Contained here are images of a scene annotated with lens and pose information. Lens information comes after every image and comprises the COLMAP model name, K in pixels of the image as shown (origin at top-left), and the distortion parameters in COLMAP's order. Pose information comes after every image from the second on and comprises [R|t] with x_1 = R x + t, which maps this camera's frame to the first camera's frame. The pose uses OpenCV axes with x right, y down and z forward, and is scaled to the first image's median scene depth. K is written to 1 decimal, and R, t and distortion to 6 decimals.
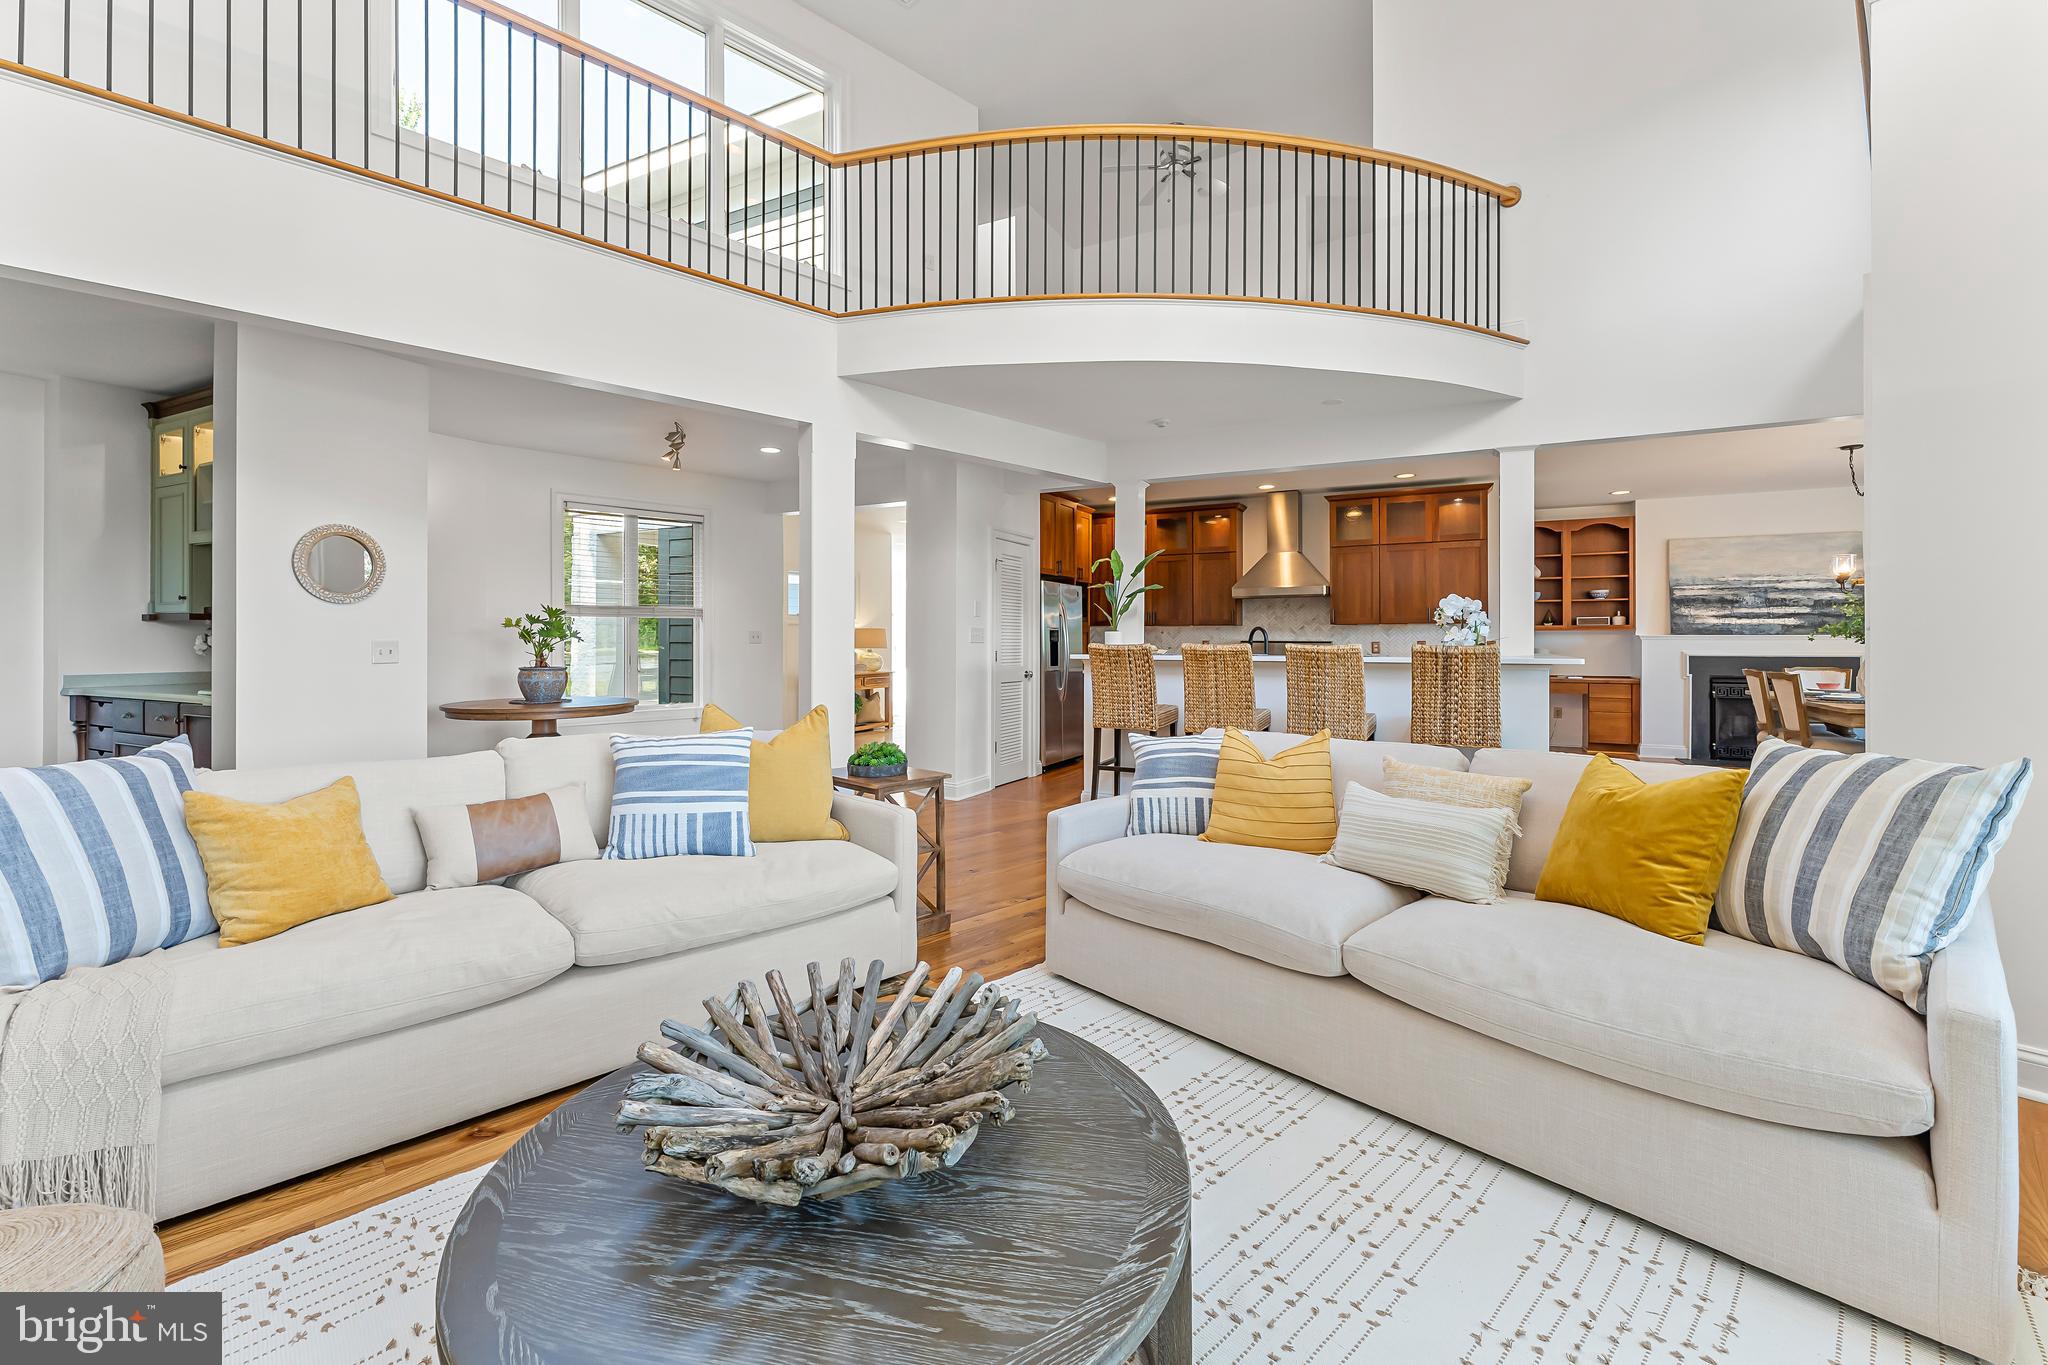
lens RADIAL K [[817.2, 0, 1040.7], [0, 817.2, 654.4], [0, 0, 1]] dist [0.001139, 0.000050]
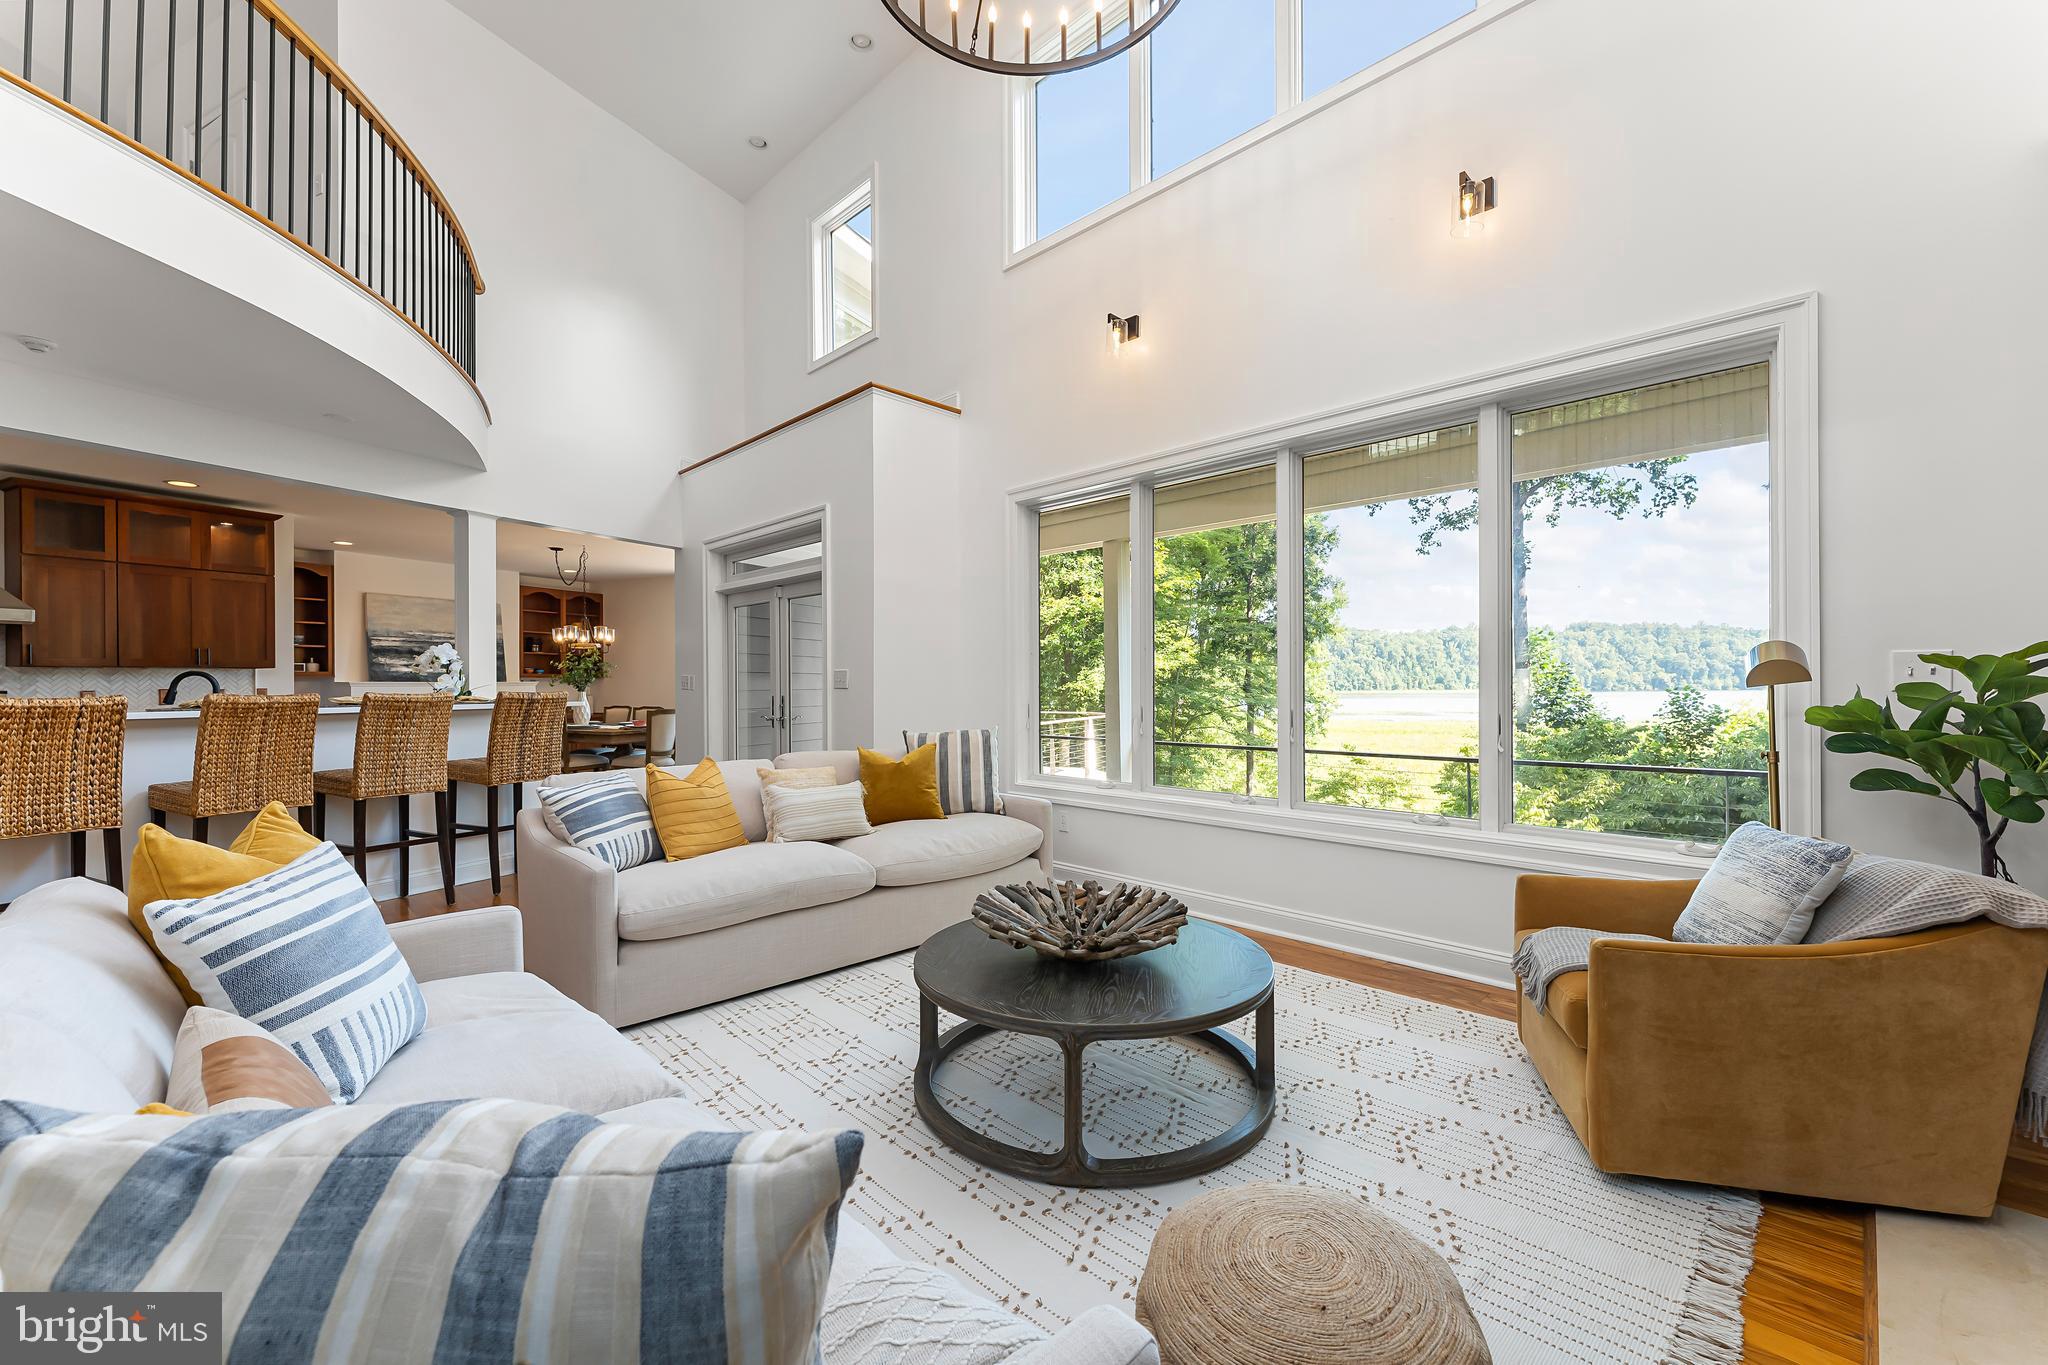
lens RADIAL K [[811.5, 0, 1004.1], [0, 811.5, 682.5], [0, 0, 1]] dist [0.001109, 0.000024]
pose [[-0.014915, -0.000044, 0.999889, -0.318326], [0.018957, 0.999820, 0.000327, -0.007038], [-0.999709, 0.018960, -0.014911, 0.180127]]
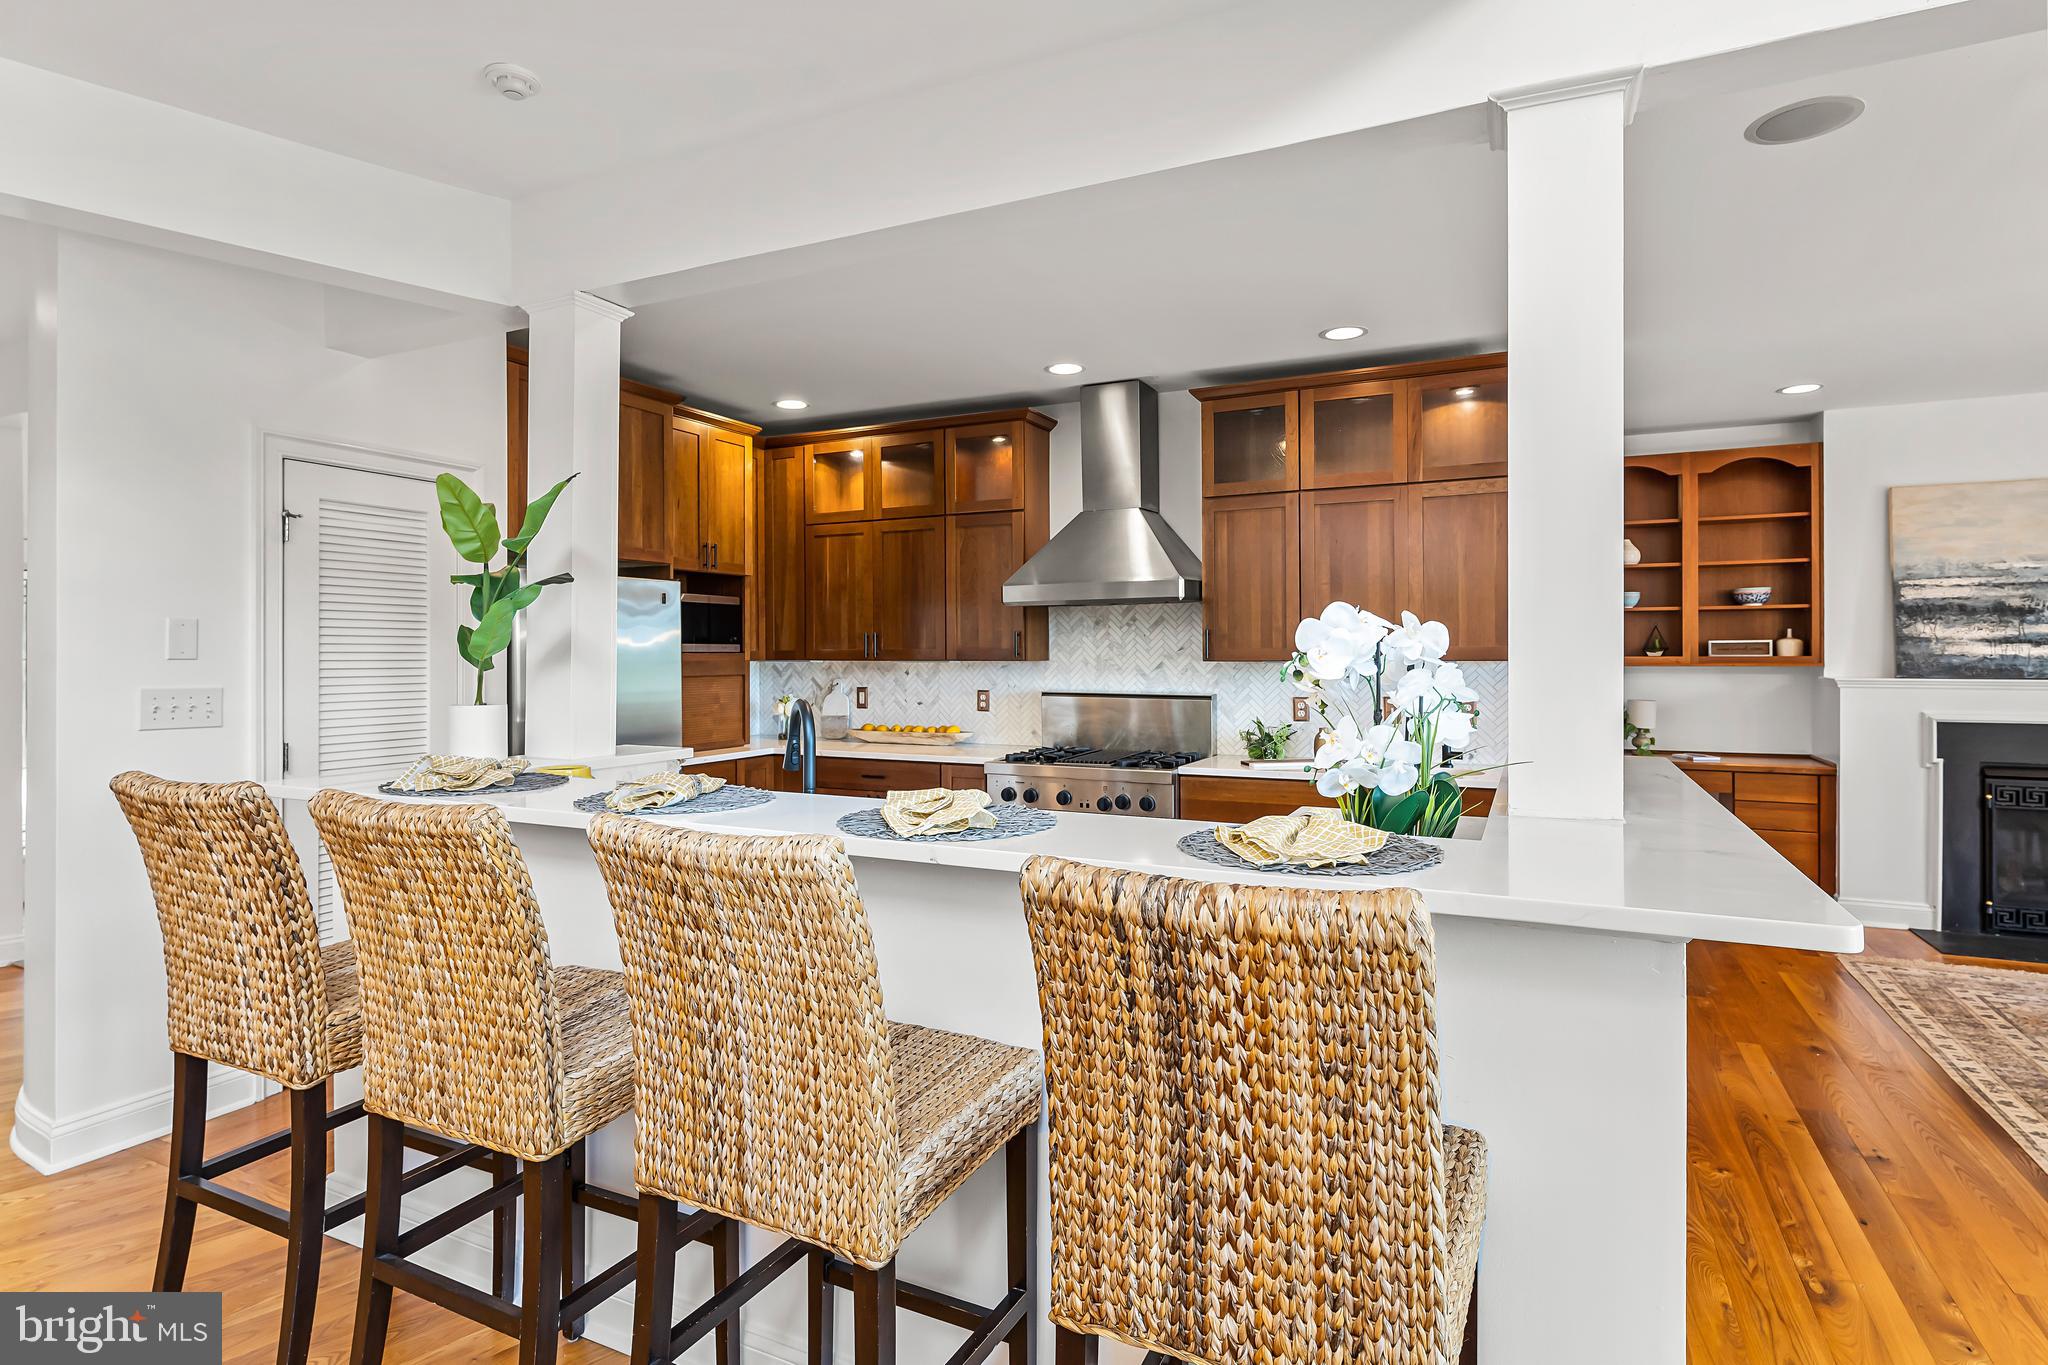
lens RADIAL K [[1047.5, 0, 1033.3], [0, 1047.5, 674.8], [0, 0, 1]] dist [-0.000272, 0.001128]
pose [[0.999649, -0.002708, 0.026342, 0.227538], [0.002605, 0.999989, 0.003943, -0.029602], [-0.026352, -0.003873, 0.999645, 0.375317]]
